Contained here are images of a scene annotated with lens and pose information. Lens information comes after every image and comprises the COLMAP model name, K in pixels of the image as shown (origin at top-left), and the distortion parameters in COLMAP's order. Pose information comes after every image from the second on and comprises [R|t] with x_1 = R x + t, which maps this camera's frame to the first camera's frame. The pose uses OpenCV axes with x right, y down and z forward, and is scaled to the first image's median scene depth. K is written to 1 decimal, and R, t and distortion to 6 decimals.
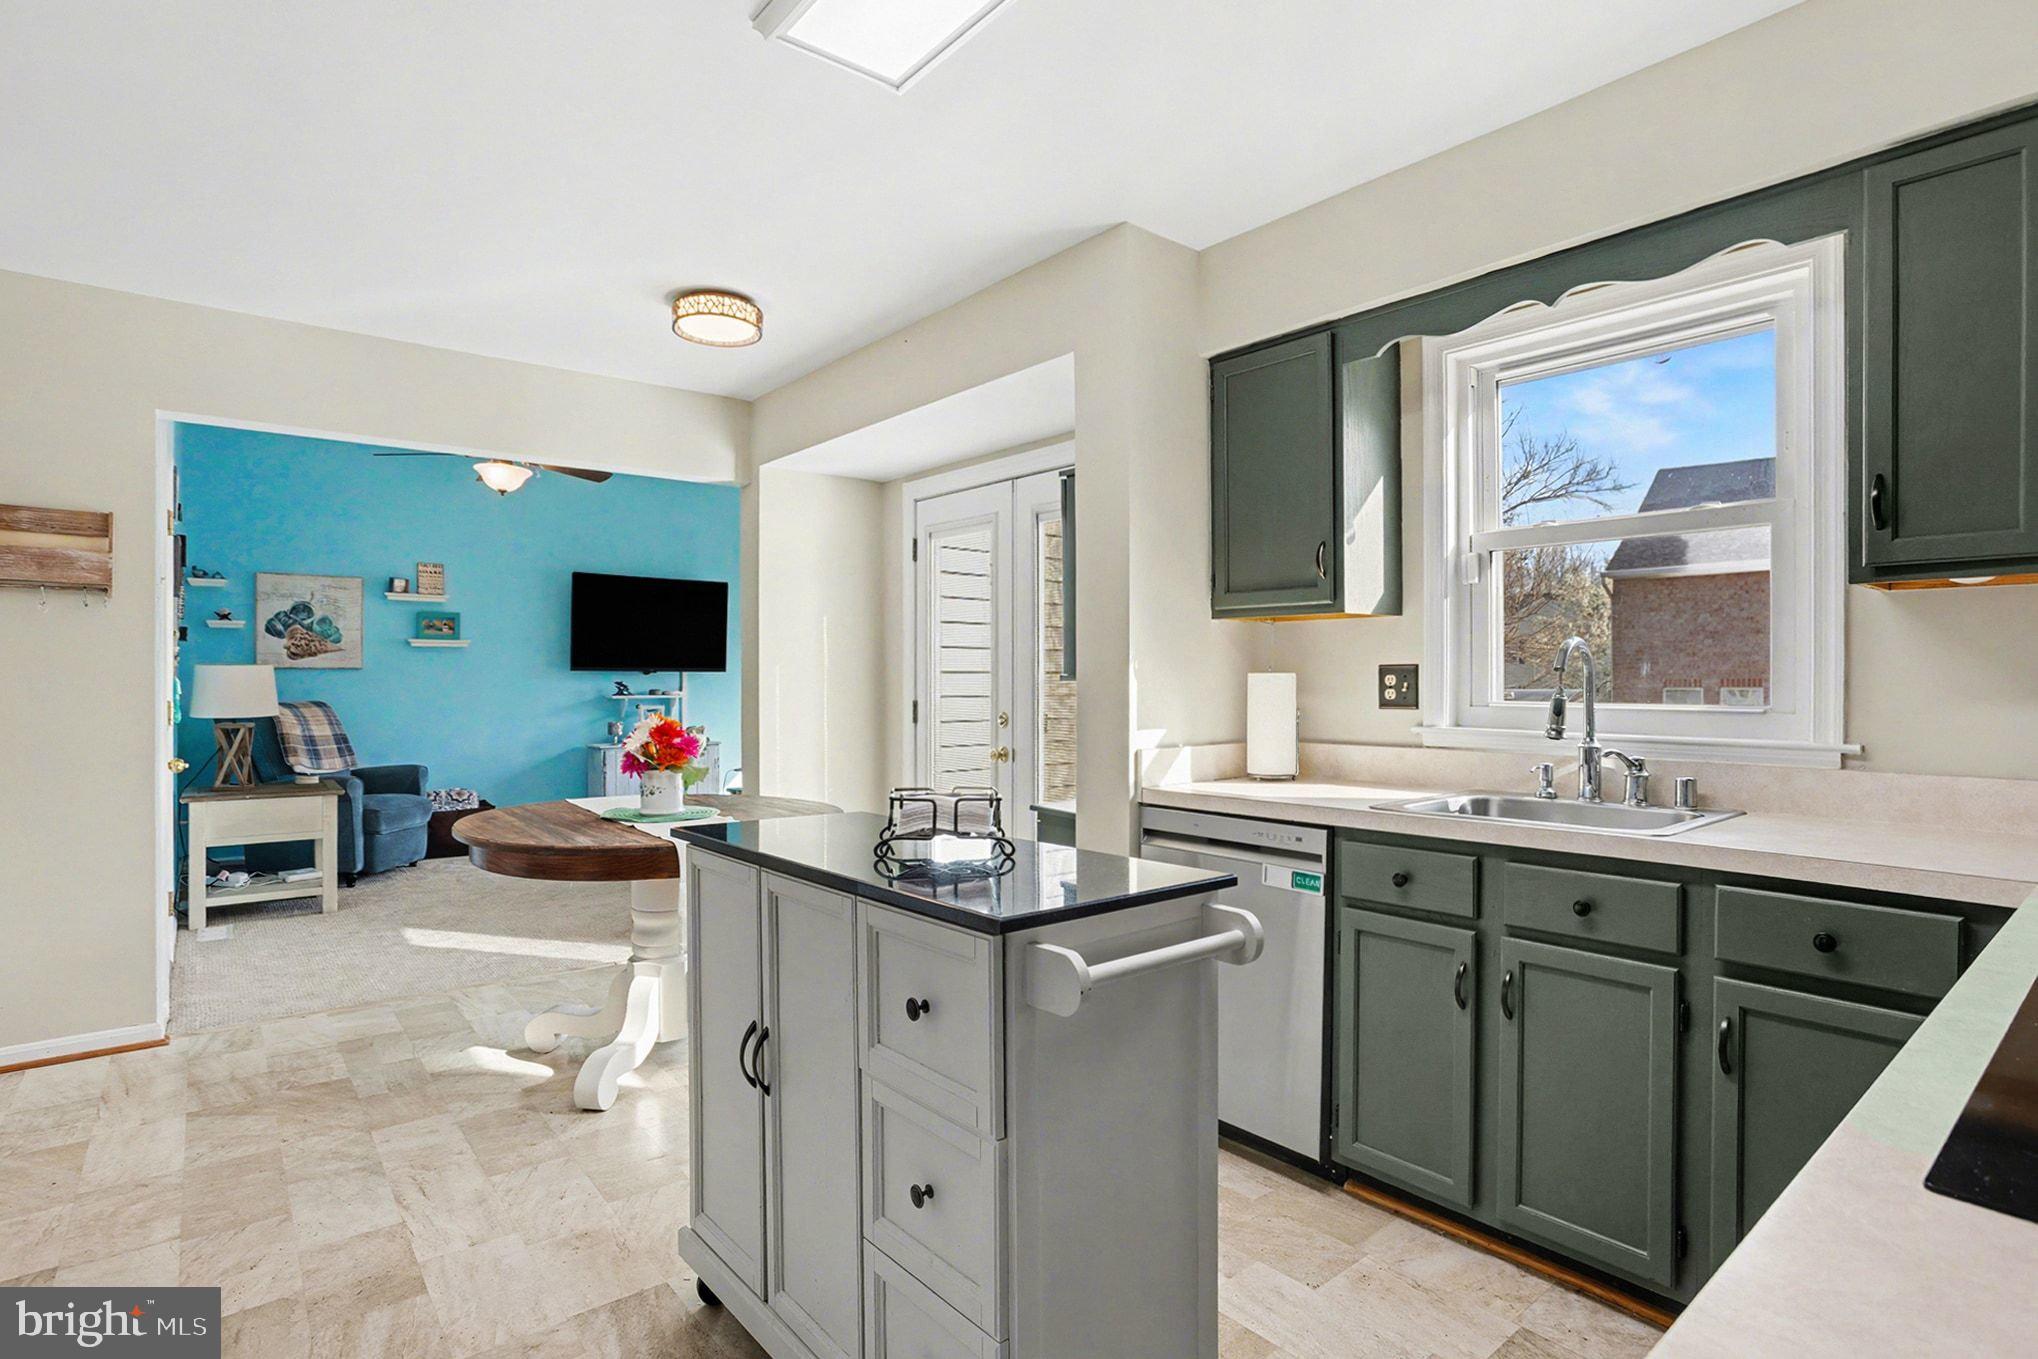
lens RADIAL K [[1126.8, 0, 1019.0], [0, 1126.8, 679.5], [0, 0, 1]] dist [-0.003770, -0.000702]
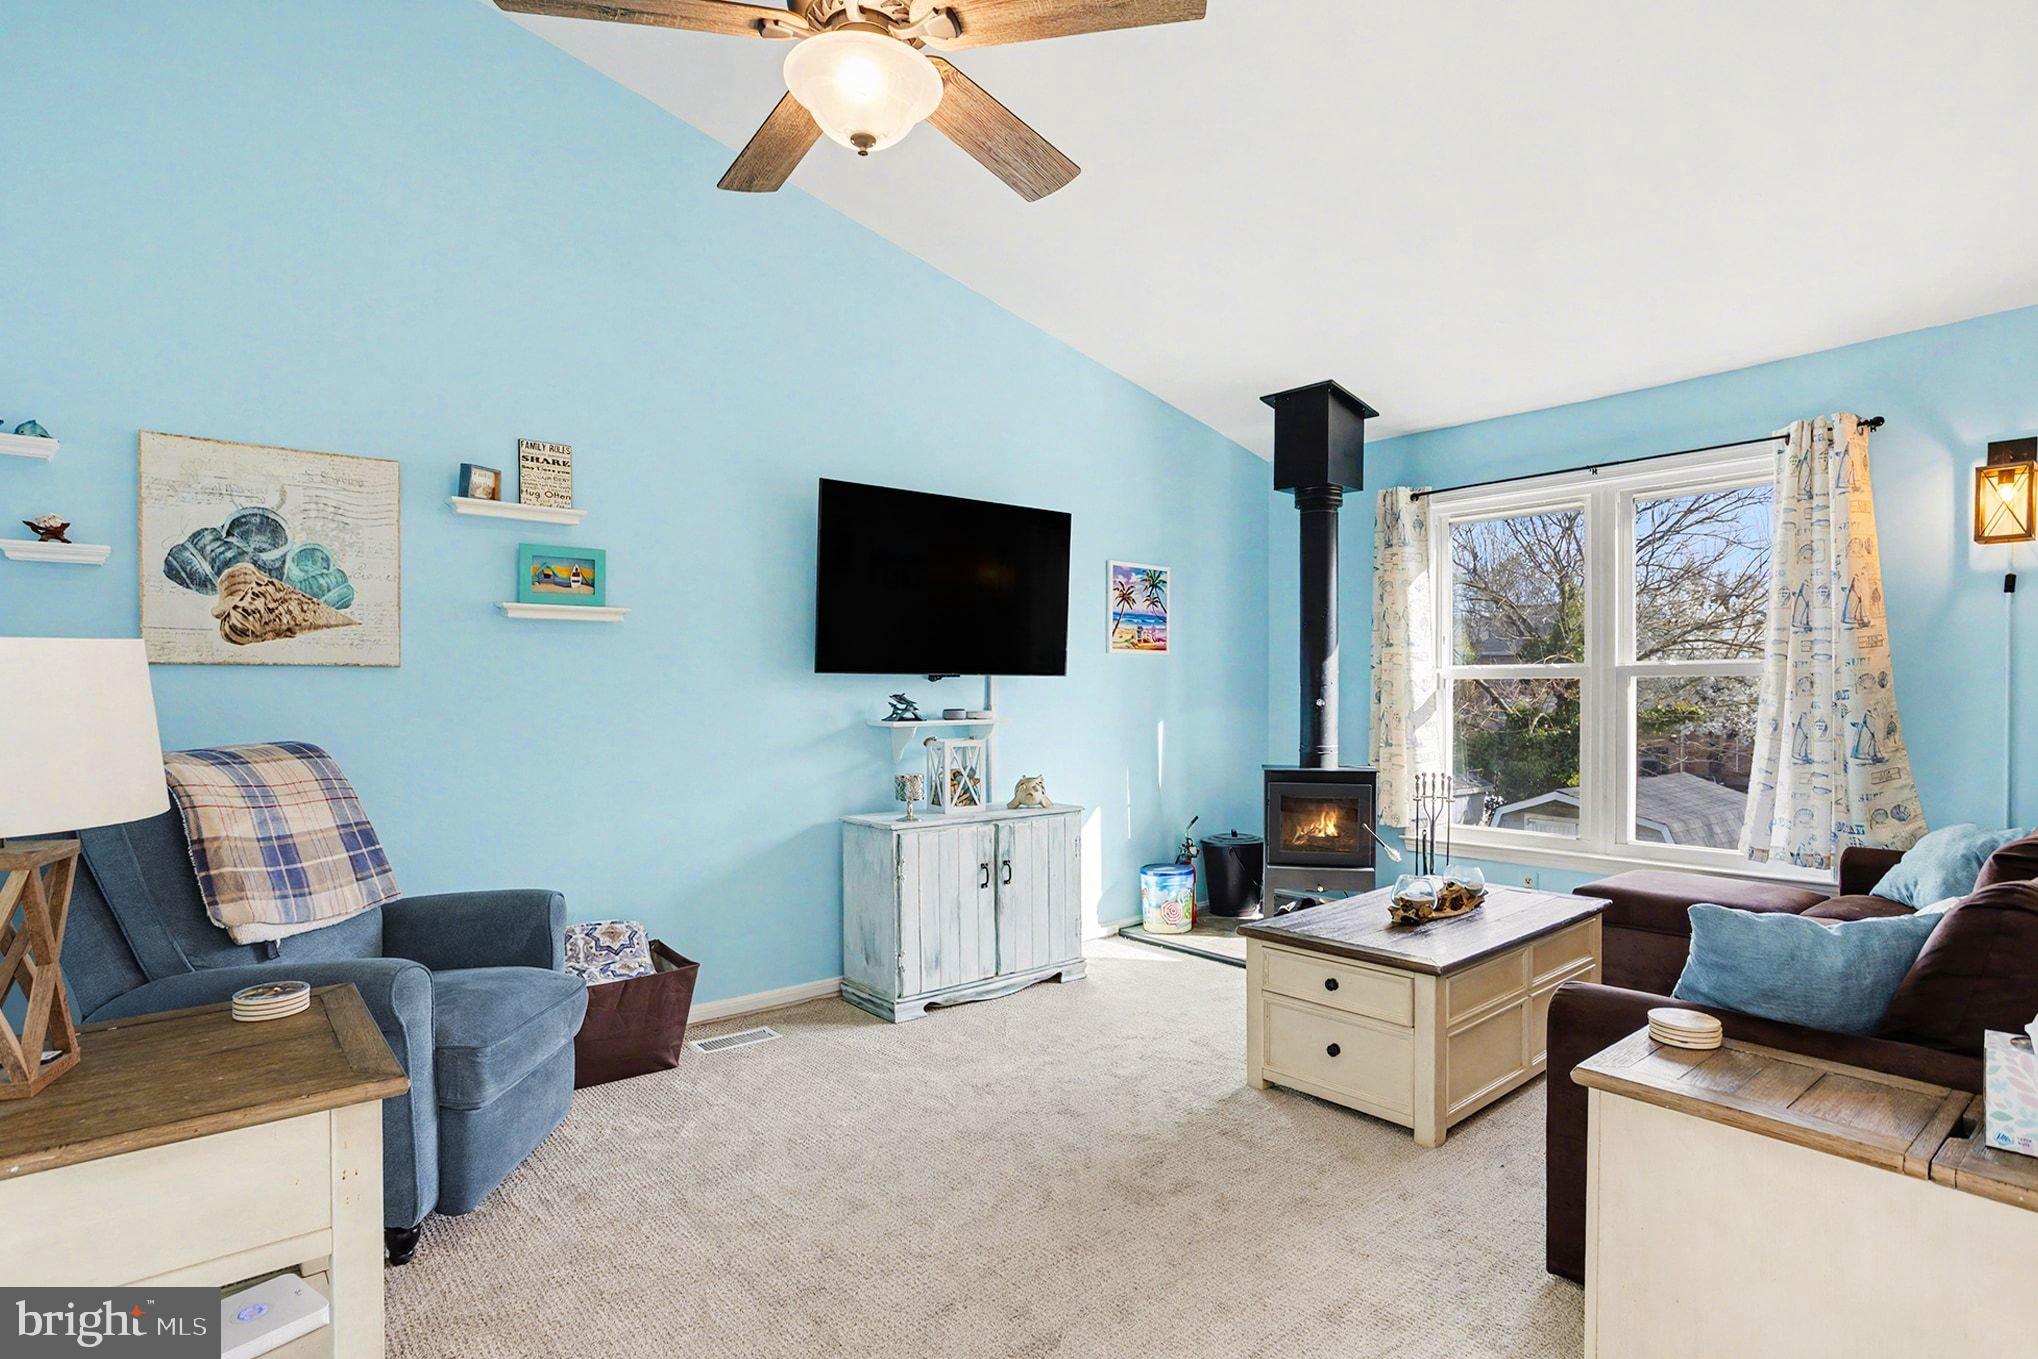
lens RADIAL K [[991.8, 0, 1006.9], [0, 991.8, 700.2], [0, 0, 1]] dist [-0.030288, 0.019300]
pose [[0.997127, -0.000397, 0.075748, -0.383990], [-0.000431, 0.999940, 0.010910, -0.000658], [-0.075748, -0.010911, 0.997067, 0.609812]]
